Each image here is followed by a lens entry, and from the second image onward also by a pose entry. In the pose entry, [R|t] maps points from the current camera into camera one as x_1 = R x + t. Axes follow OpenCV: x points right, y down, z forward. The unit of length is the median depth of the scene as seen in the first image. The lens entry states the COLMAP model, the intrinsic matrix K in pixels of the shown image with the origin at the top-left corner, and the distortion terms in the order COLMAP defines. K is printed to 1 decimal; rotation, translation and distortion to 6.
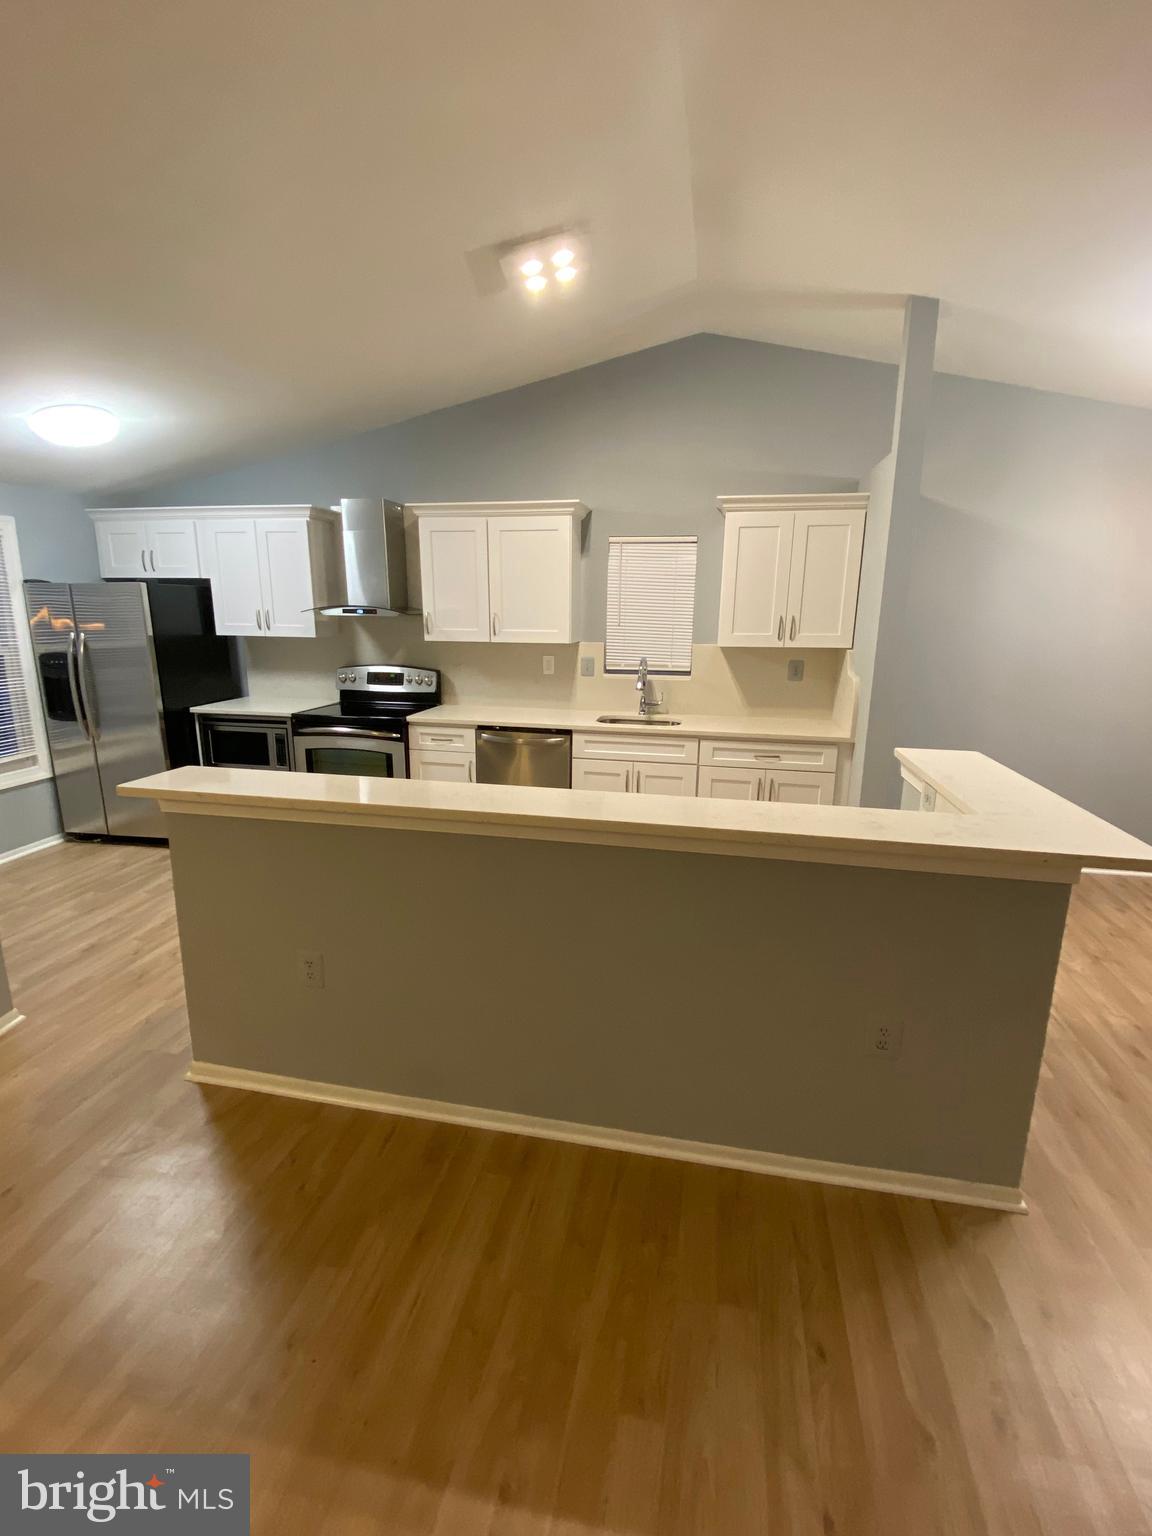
lens RADIAL K [[695.3, 0, 576.0], [0, 695.3, 768.0], [0, 0, 1]] dist [0.057998, -0.054349]
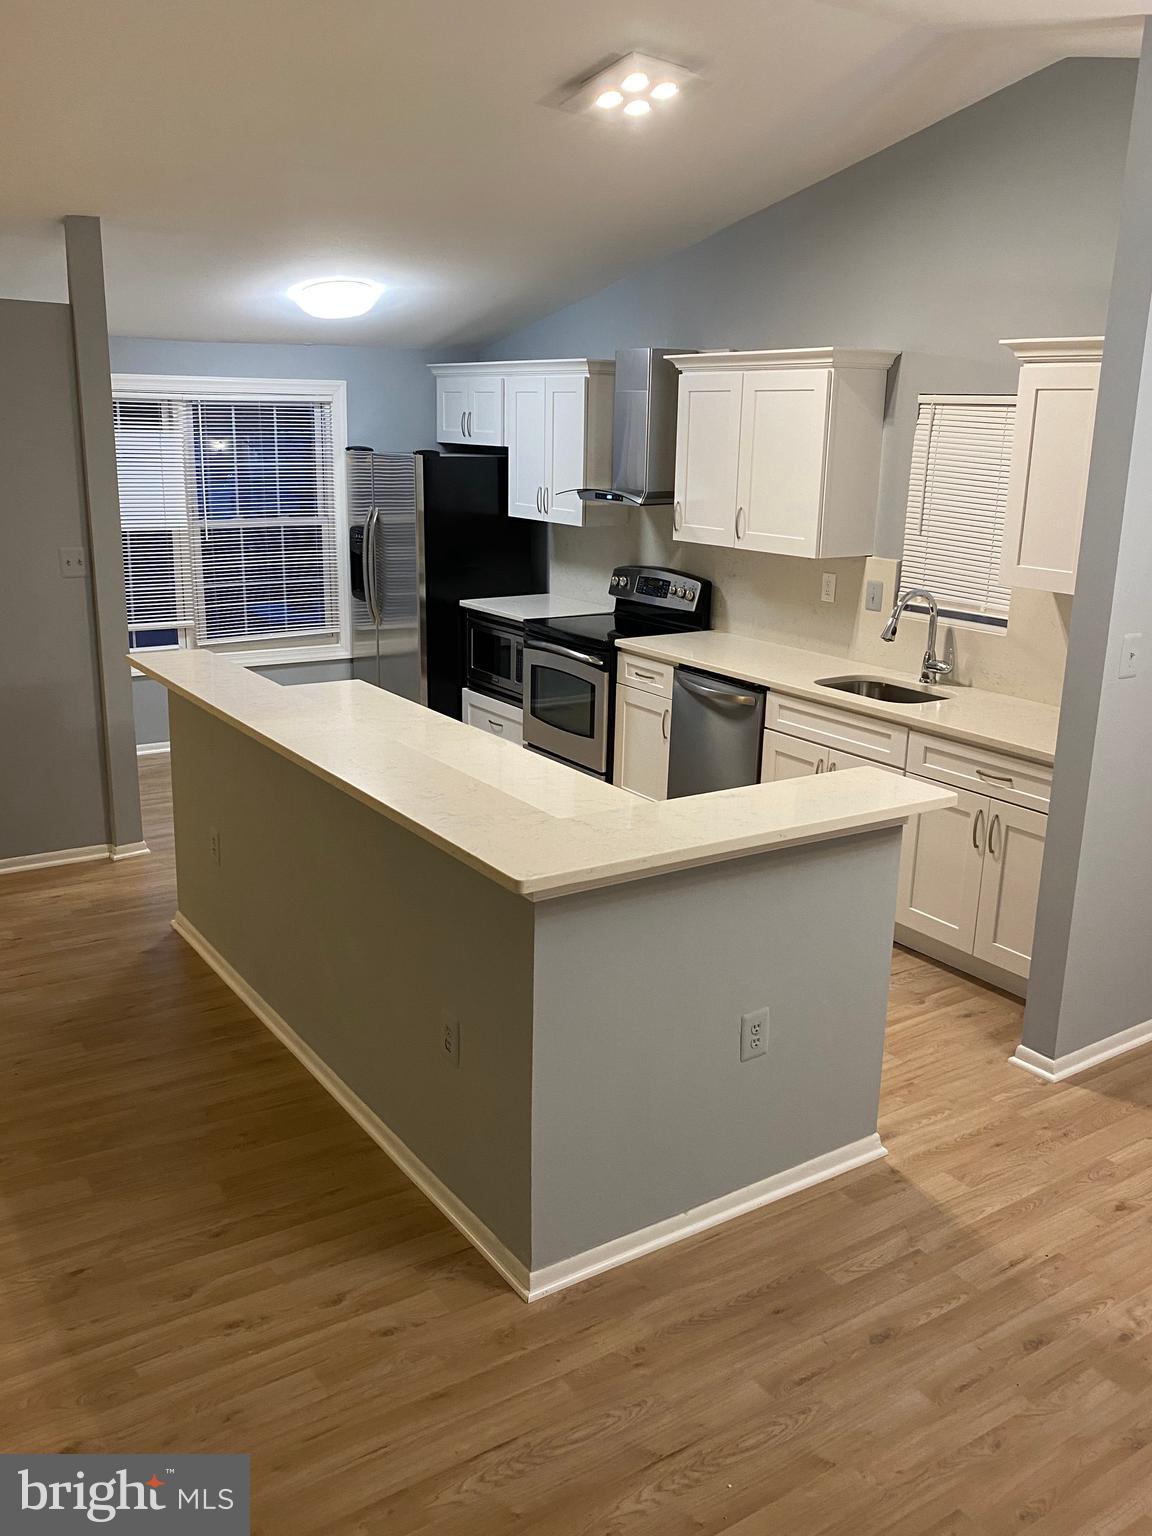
lens RADIAL K [[1299.5, 0, 574.6], [0, 1299.5, 763.9], [0, 0, 1]] dist [0.117538, -0.264484]
pose [[0.706481, 0.187091, -0.682555, 0.698459], [-0.170037, 0.981048, 0.092912, -0.062539], [0.687003, 0.050420, 0.724904, -0.050457]]
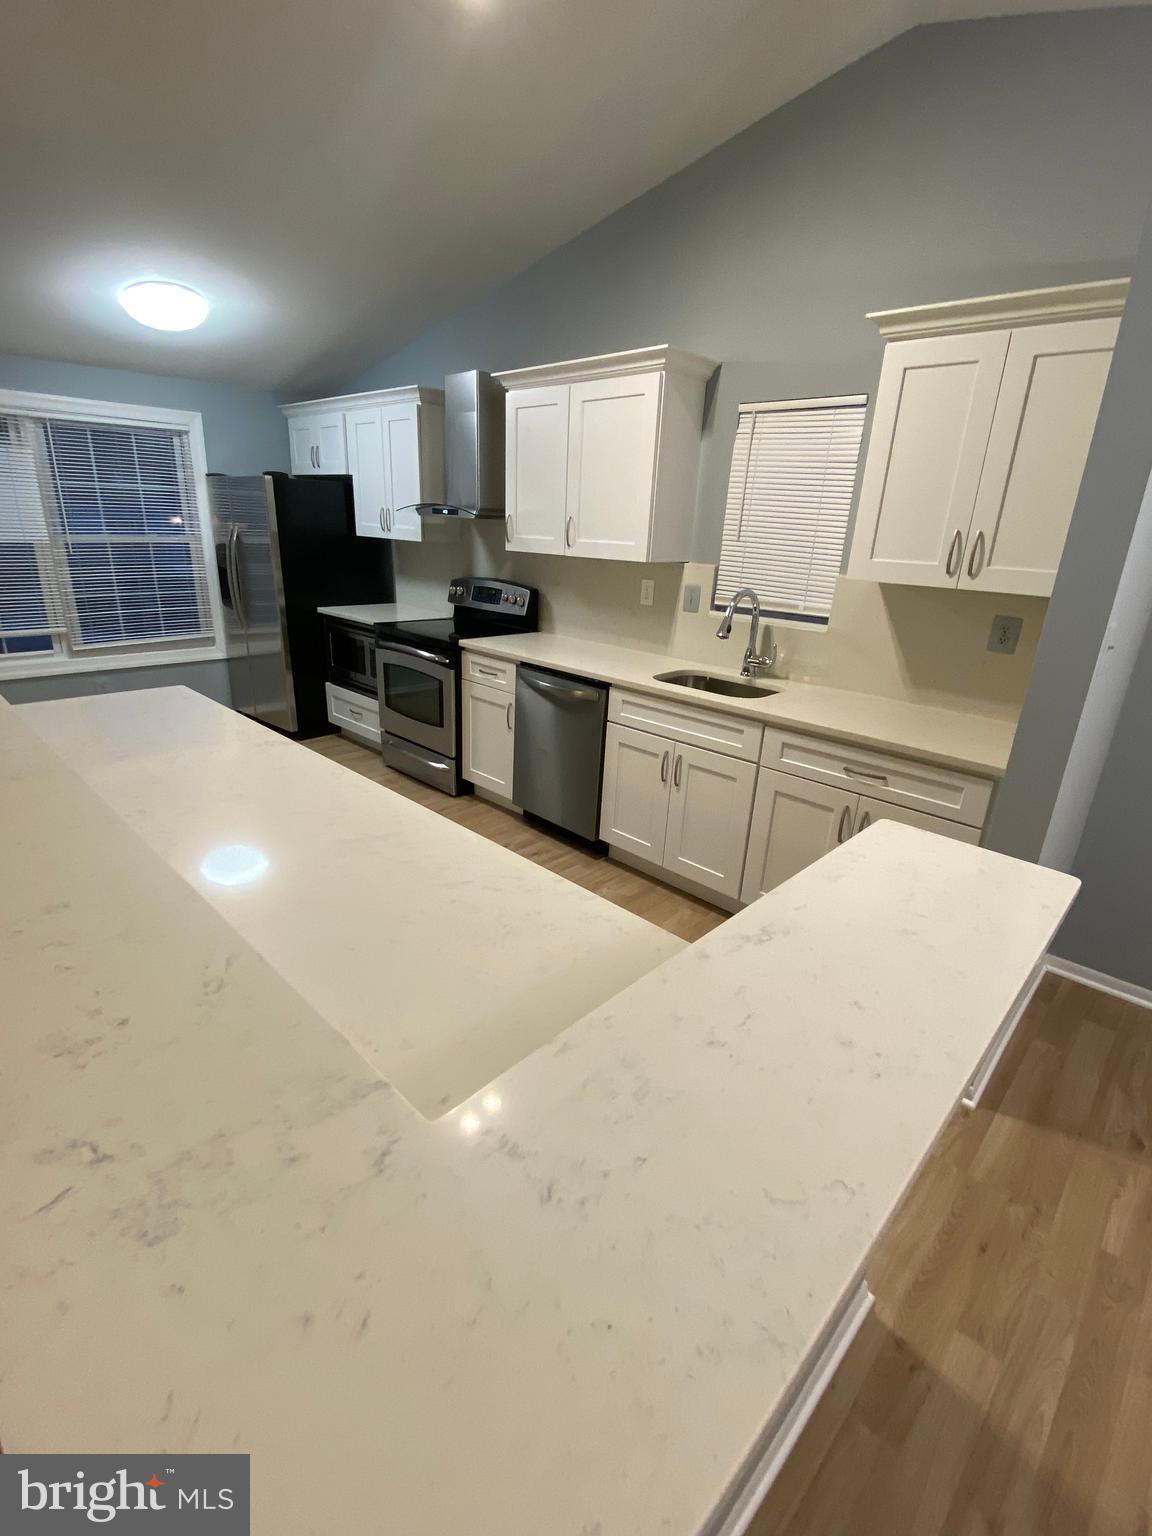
lens RADIAL K [[695.3, 0, 576.0], [0, 695.3, 768.0], [0, 0, 1]] dist [0.057998, -0.054349]
pose [[0.843897, 0.203737, -0.496315, 0.322683], [-0.153773, 0.978130, 0.140058, -0.059866], [0.513996, -0.041875, 0.856770, 0.327458]]
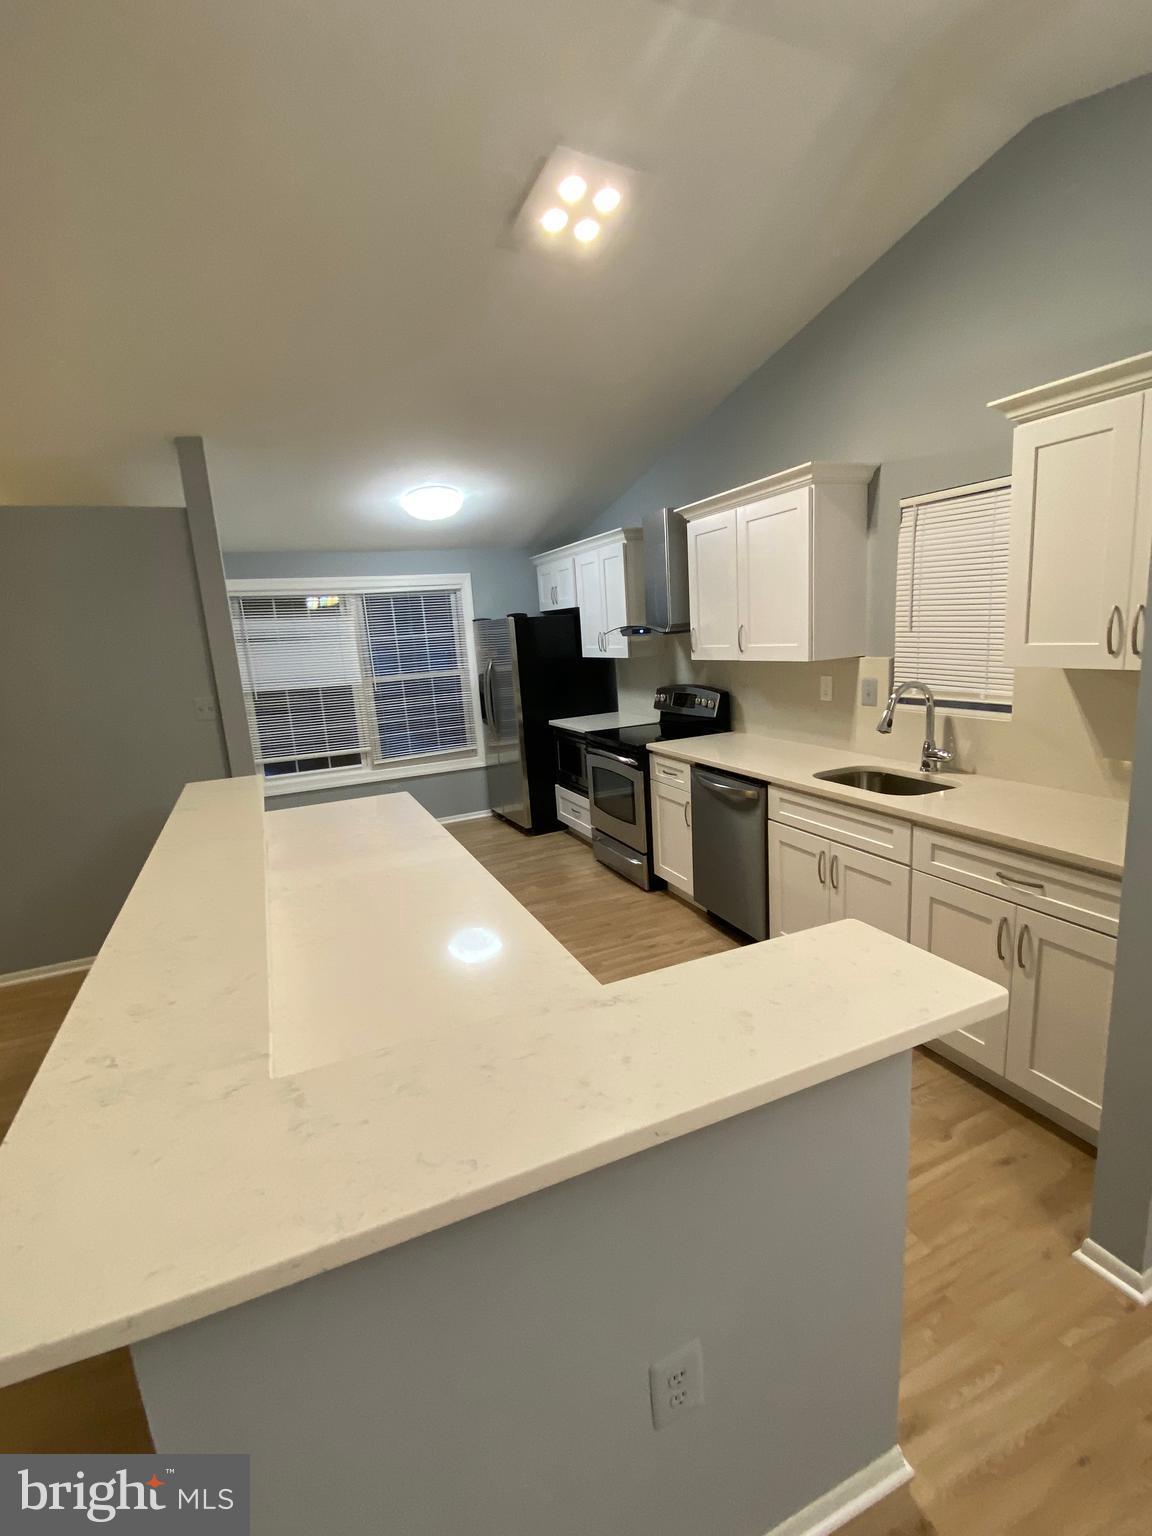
lens RADIAL K [[710.4, 0, 570.9], [0, 710.4, 770.1], [0, 0, 1]] dist [0.026302, -0.025776]
pose [[0.565713, 0.115751, -0.816438, 0.455251], [-0.112663, 0.991664, 0.062529, -0.083890], [0.816869, 0.056609, 0.574038, 0.371872]]
